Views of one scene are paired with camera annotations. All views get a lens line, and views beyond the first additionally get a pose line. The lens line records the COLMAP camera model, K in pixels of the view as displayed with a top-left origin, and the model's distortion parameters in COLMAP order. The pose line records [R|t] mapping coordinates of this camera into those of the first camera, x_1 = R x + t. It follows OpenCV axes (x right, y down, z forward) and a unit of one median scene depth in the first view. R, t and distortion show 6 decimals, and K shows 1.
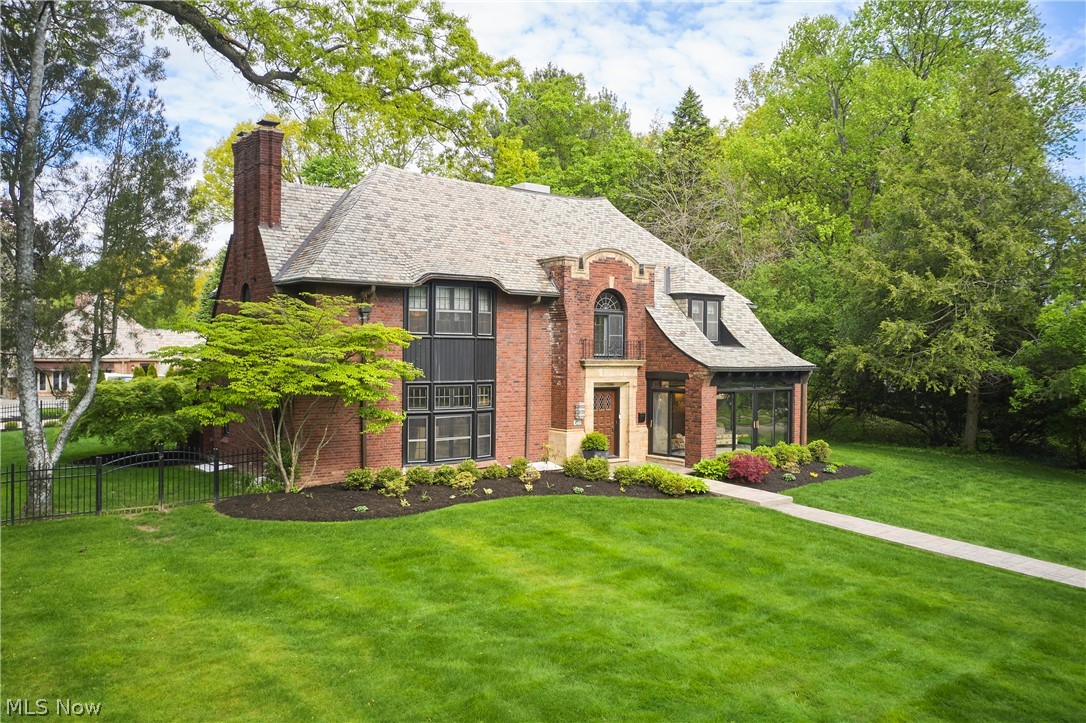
lens RADIAL K [[869.0, 0, 543.0], [0, 869.0, 359.1], [0, 0, 1]] dist [-0.010243, 0.008447]
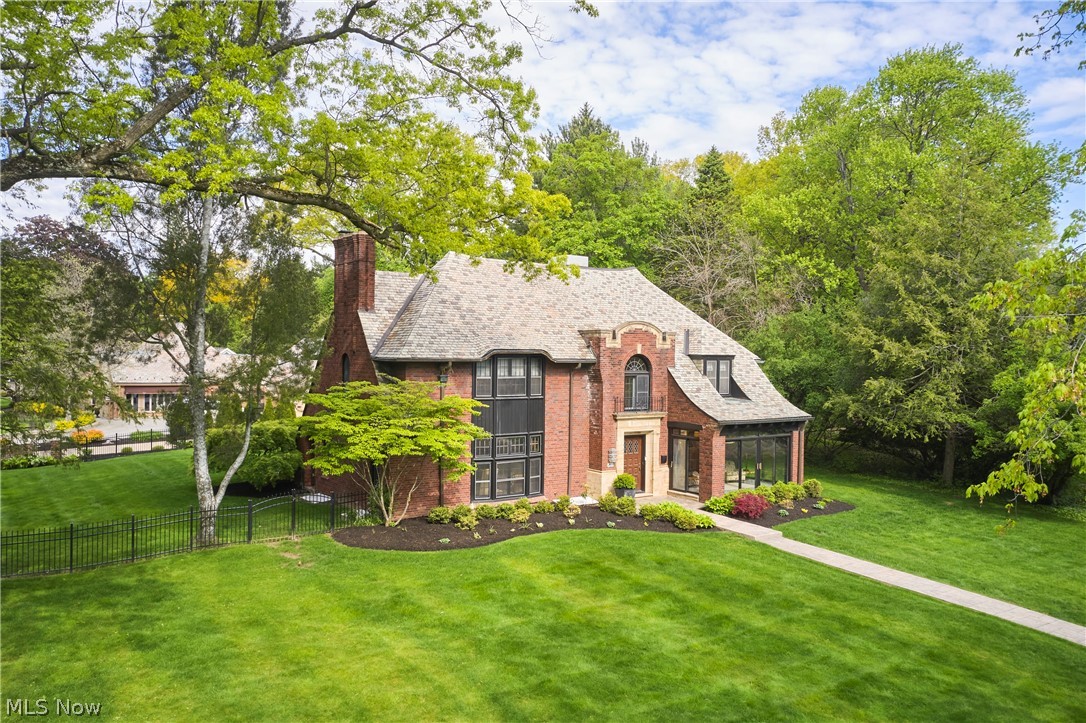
lens RADIAL K [[869.0, 0, 541.7], [0, 869.0, 359.4], [0, 0, 1]] dist [-0.010243, 0.008447]
pose [[0.999185, 0.004871, -0.040064, -0.009631], [-0.004772, 0.999985, 0.002576, -0.084101], [0.040076, -0.002383, 0.999194, -0.243144]]
